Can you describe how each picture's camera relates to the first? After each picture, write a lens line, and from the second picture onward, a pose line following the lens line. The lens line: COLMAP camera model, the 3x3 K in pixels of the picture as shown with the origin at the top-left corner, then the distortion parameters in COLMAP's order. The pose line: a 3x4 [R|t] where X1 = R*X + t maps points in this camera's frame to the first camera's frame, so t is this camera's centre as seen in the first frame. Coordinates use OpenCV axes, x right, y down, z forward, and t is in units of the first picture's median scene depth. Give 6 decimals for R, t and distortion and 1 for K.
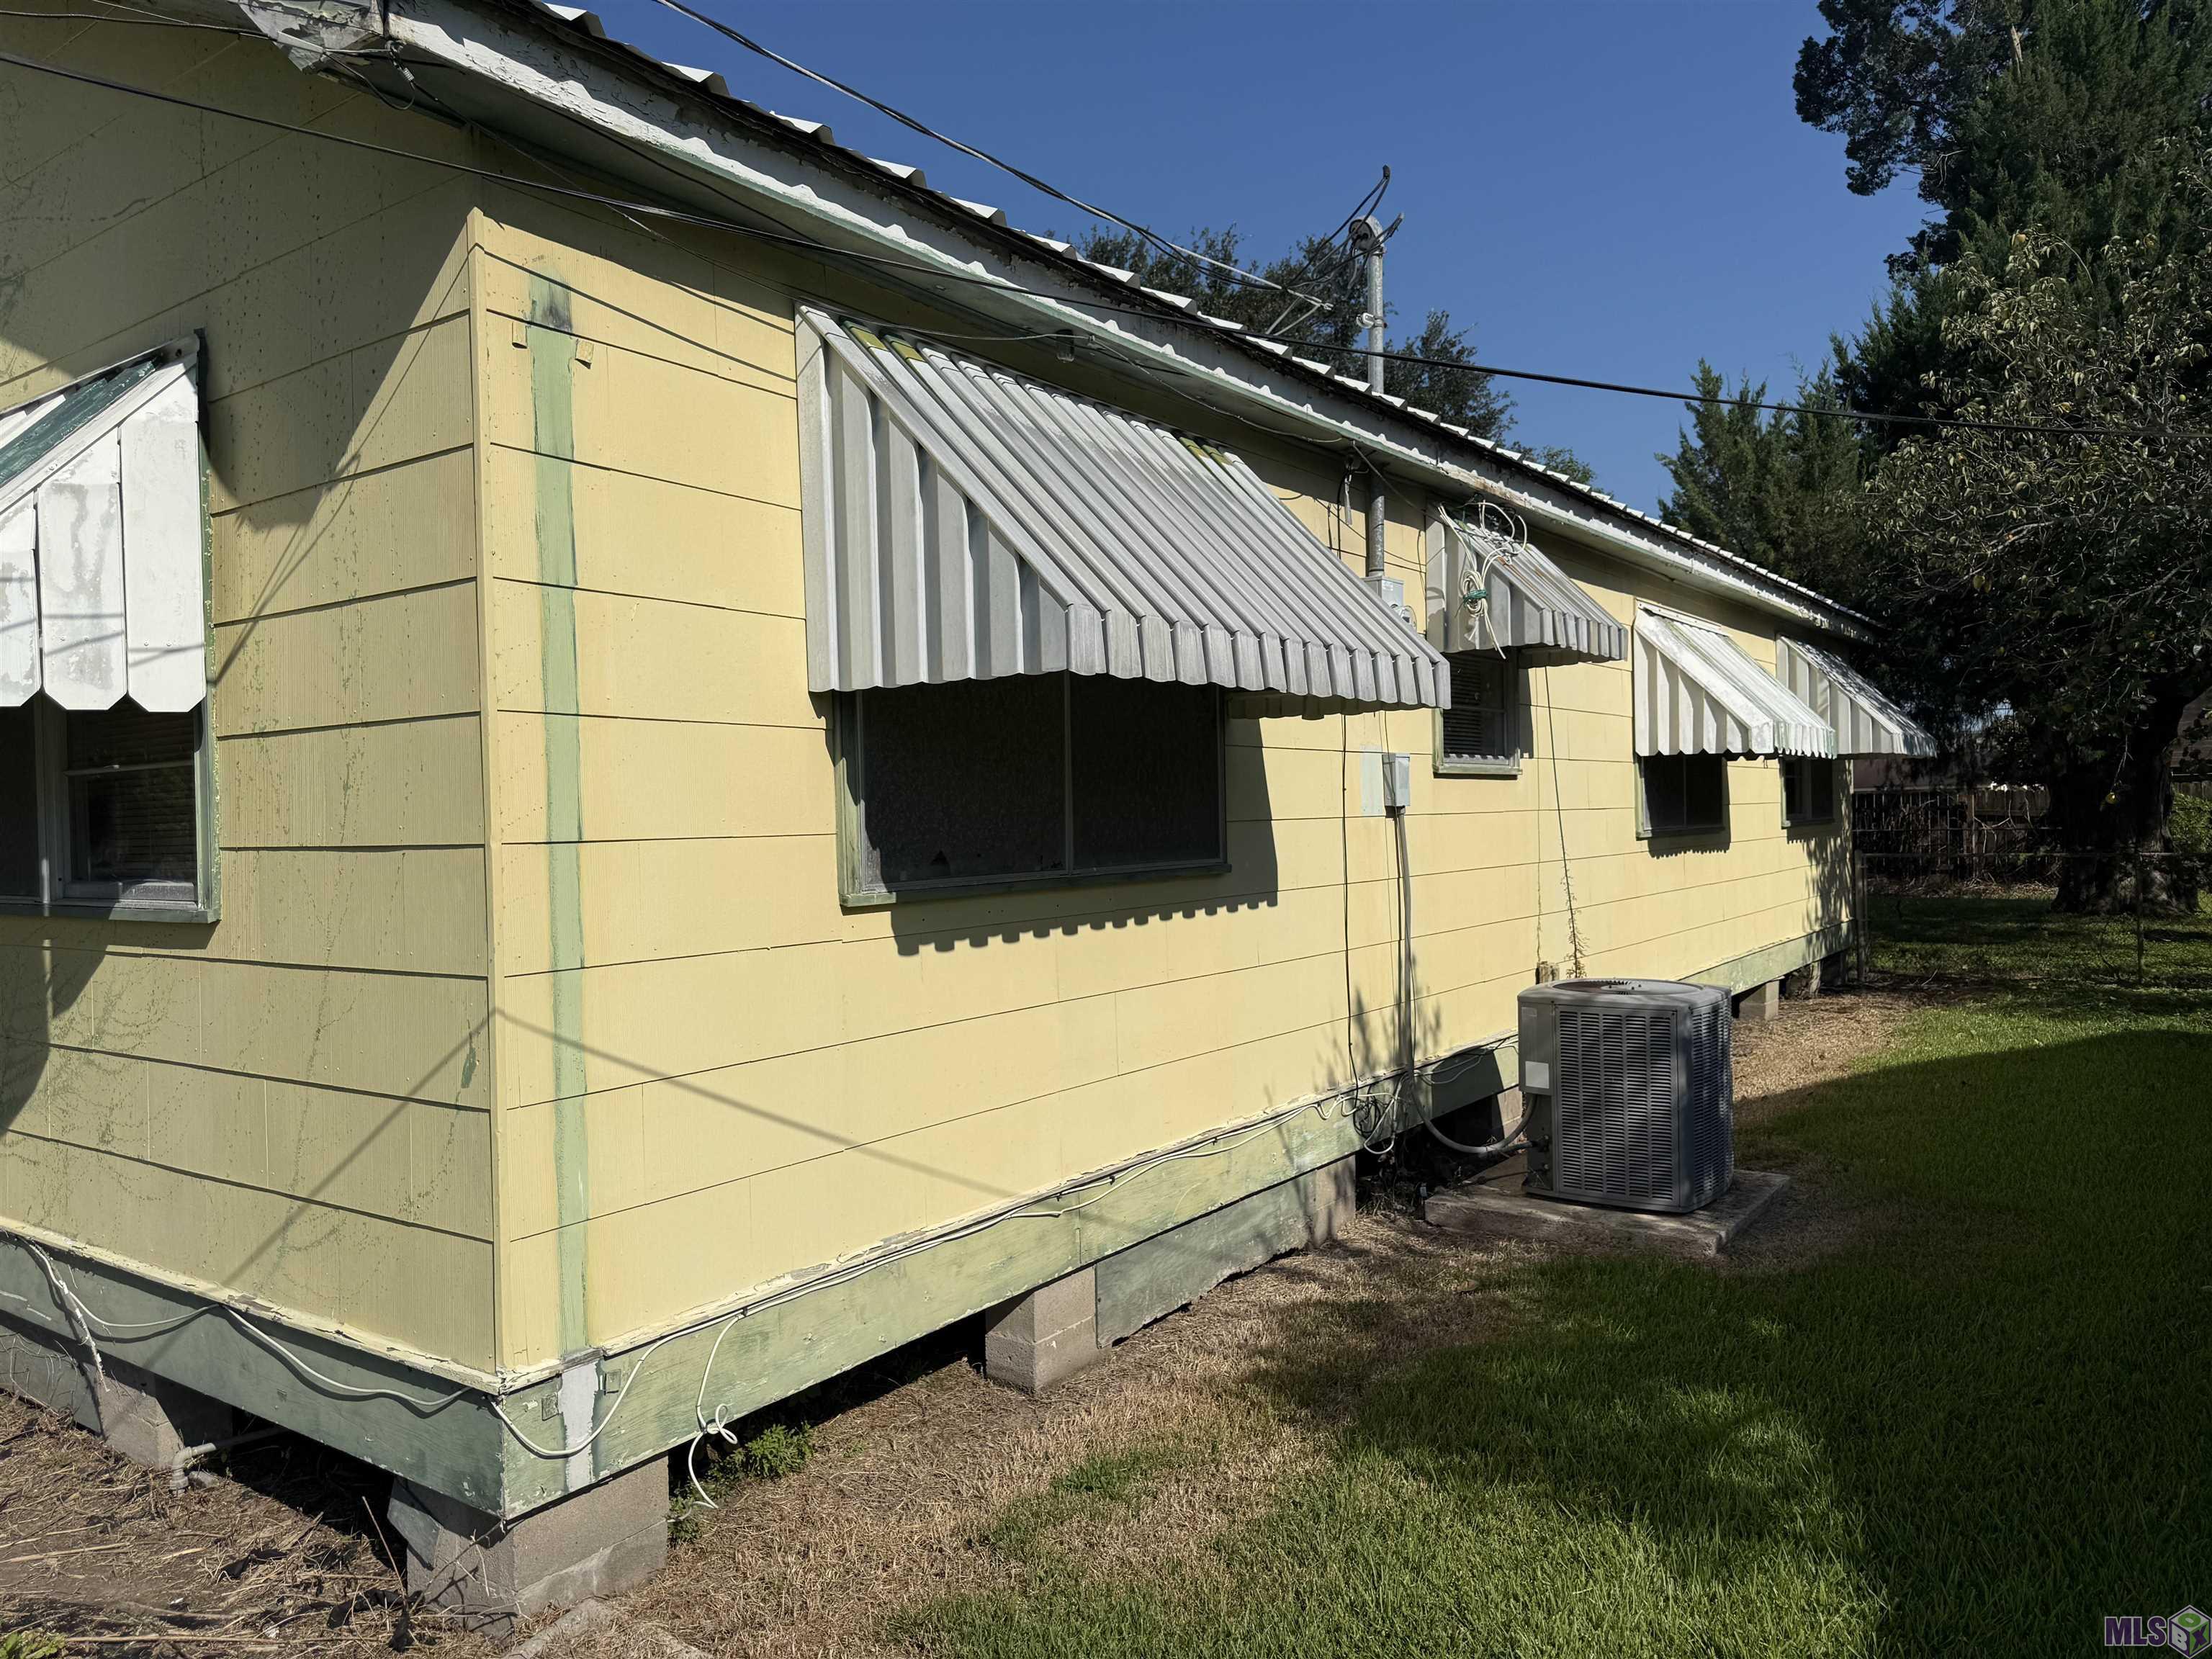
lens RADIAL K [[1556.3, 0, 1103.6], [0, 1556.3, 819.6], [0, 0, 1]] dist [0.054862, -0.070175]
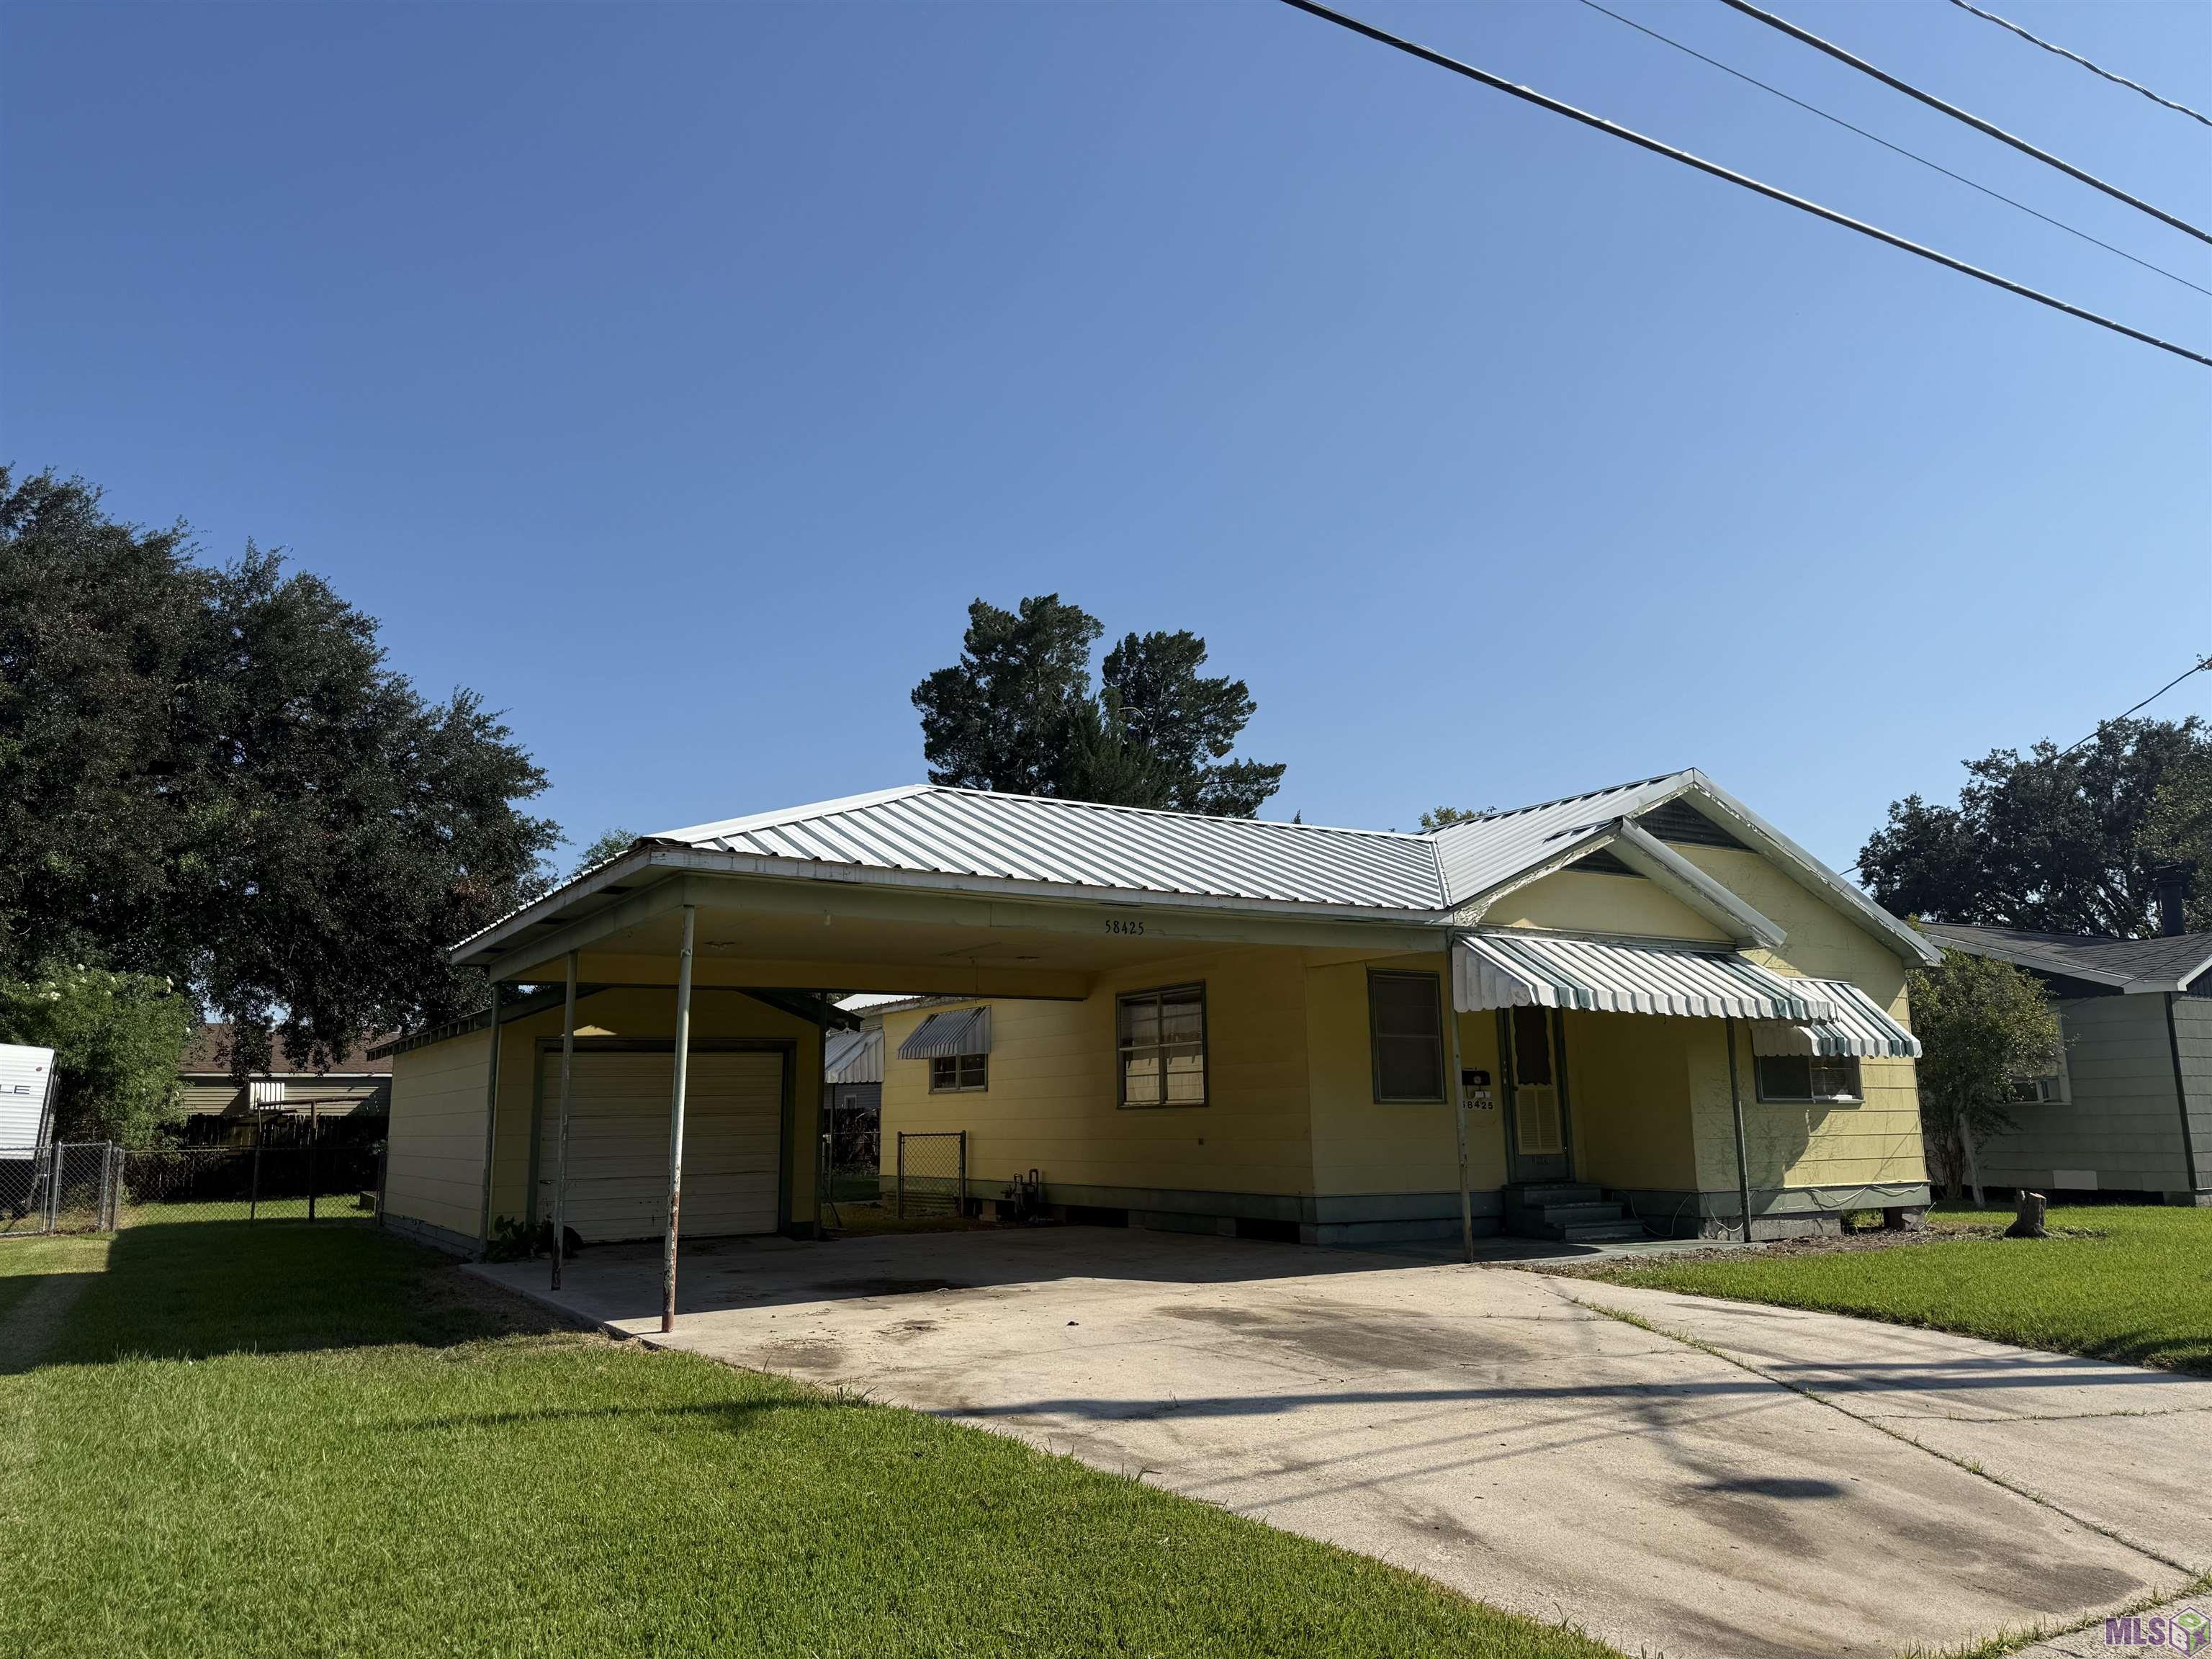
lens RADIAL K [[1556.3, 0, 1105.3], [0, 1556.3, 821.6], [0, 0, 1]] dist [0.054862, -0.070175]
pose [[0.392553, 0.192544, 0.899349, -1.519437], [0.003902, 0.977484, -0.210975, 0.057498], [-0.919721, 0.086328, 0.382963, 0.285154]]
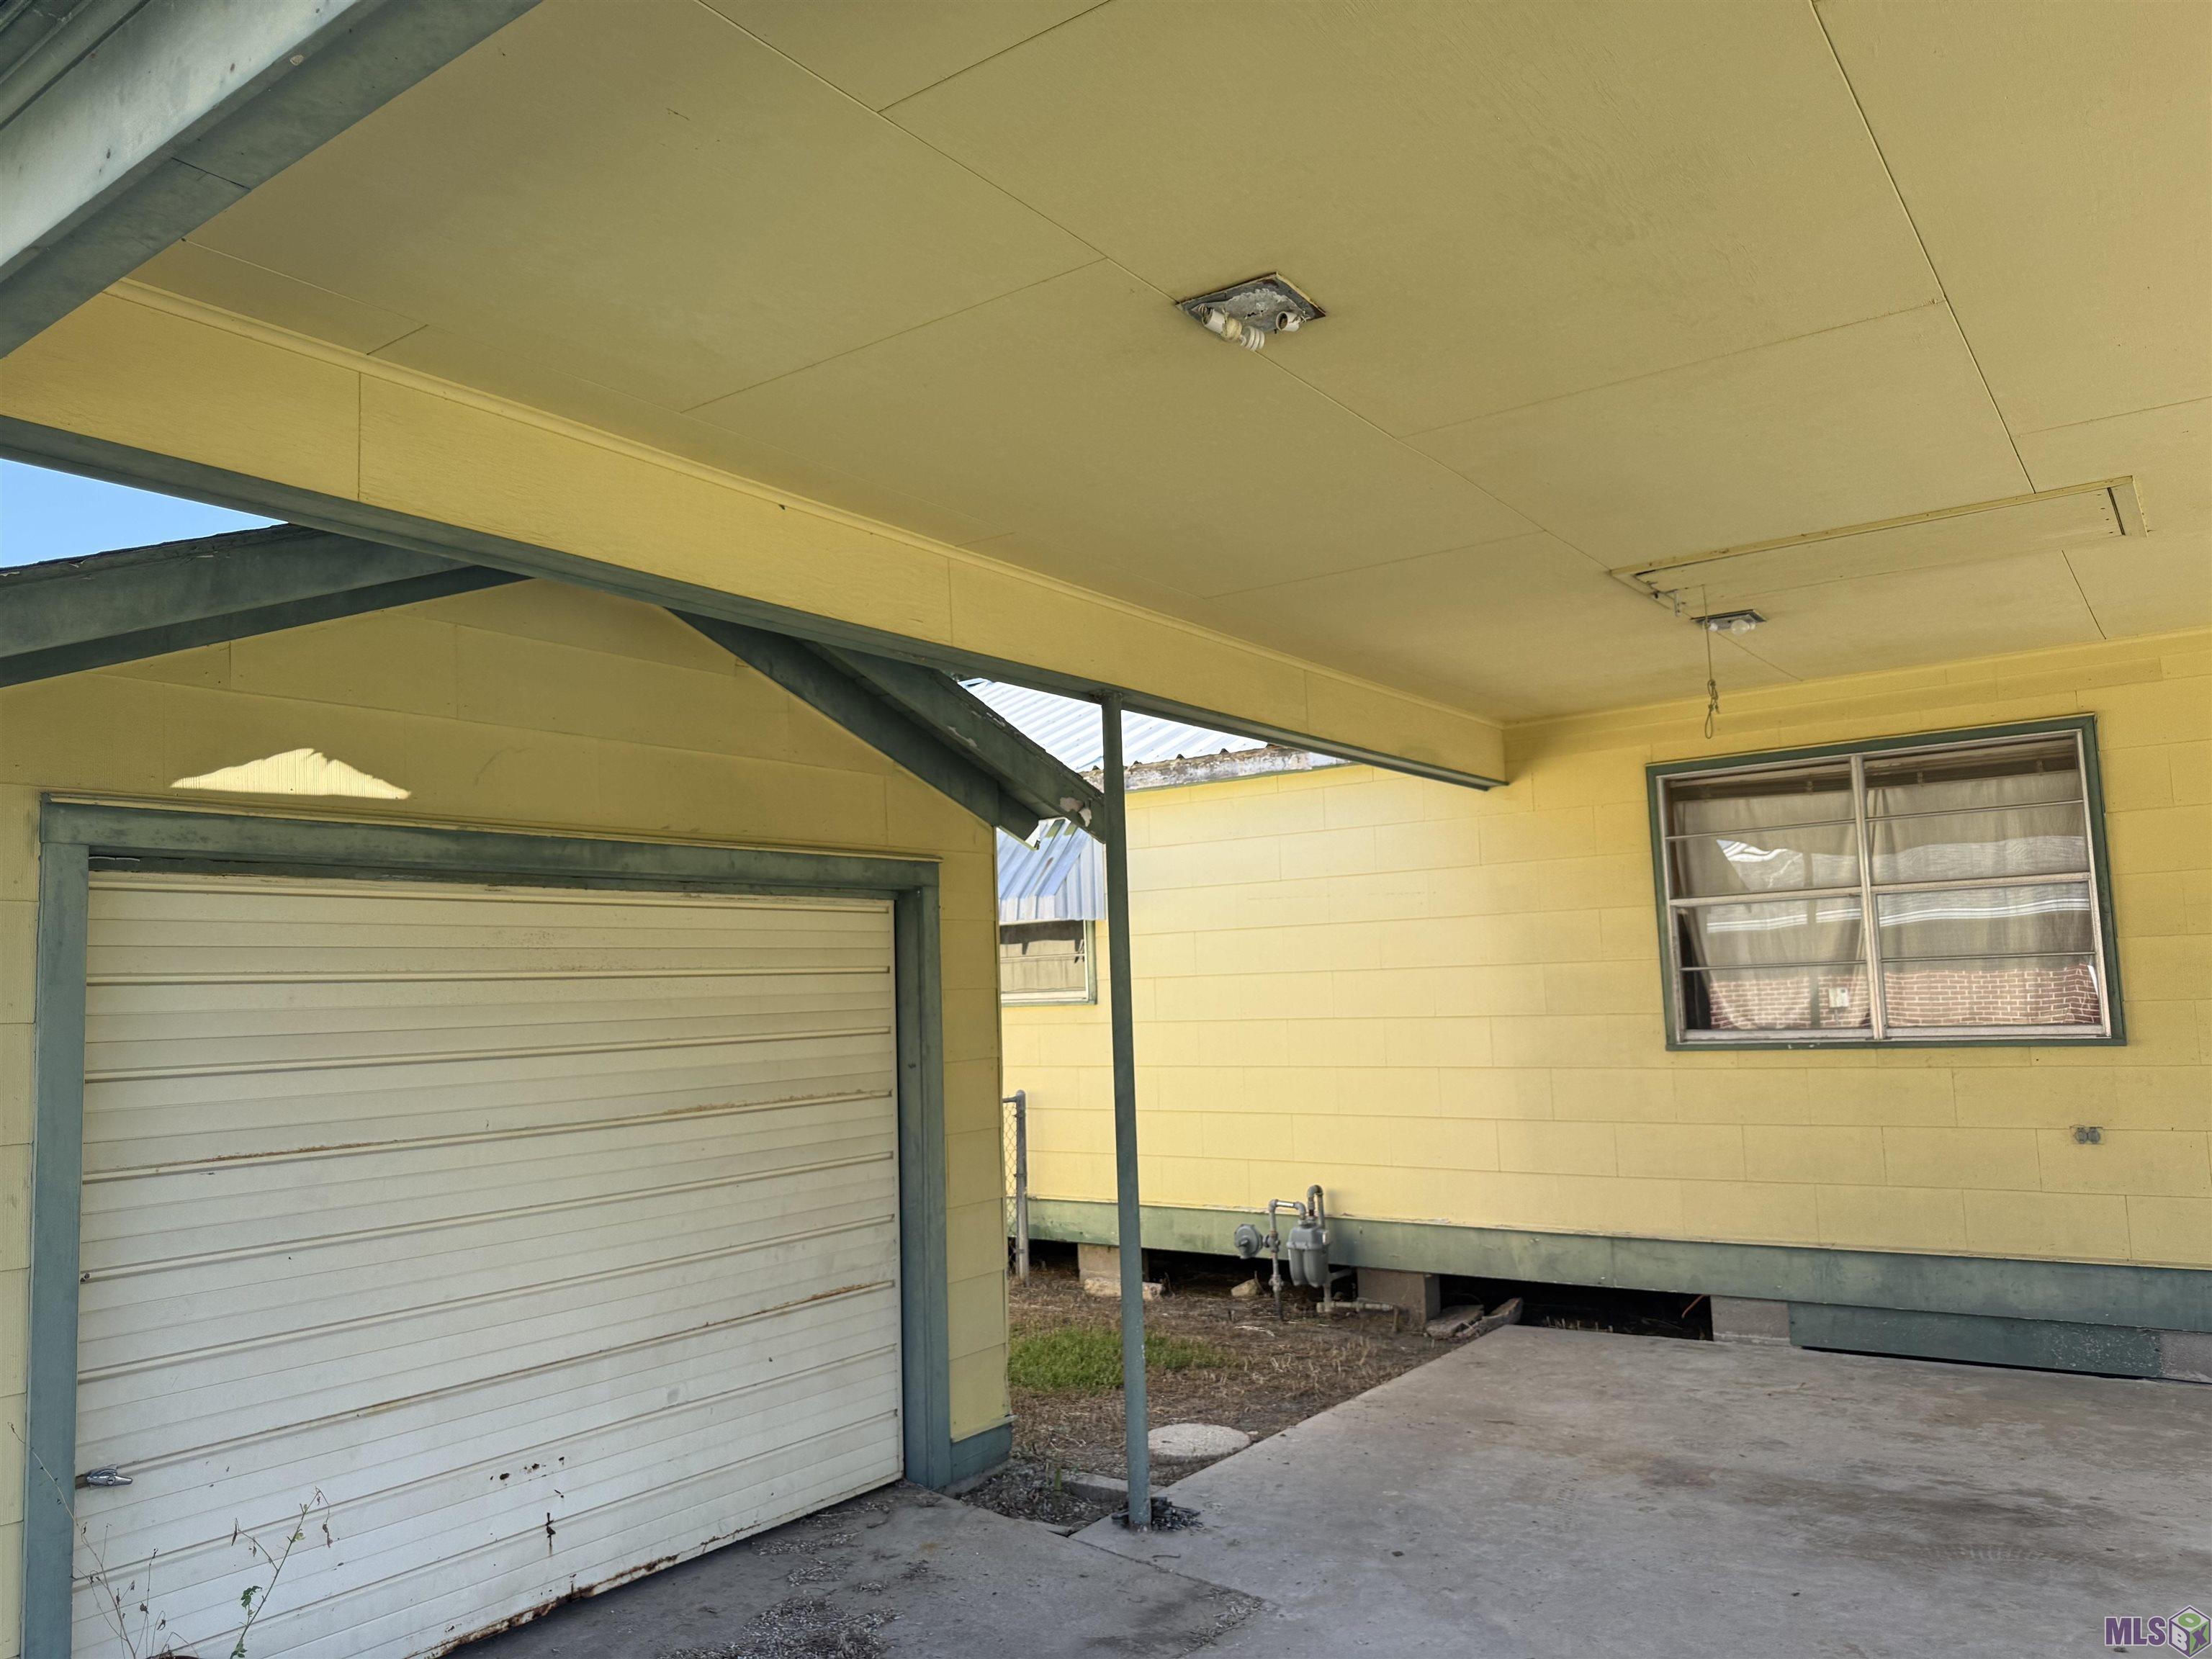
lens RADIAL K [[1556.3, 0, 1139.1], [0, 1556.3, 843.8], [0, 0, 1]] dist [0.054862, -0.070175]
pose [[0.001855, 0.121687, 0.992567, -0.850158], [0.034306, 0.991977, -0.121679, 0.008765], [-0.999410, 0.034277, -0.002334, 0.953047]]
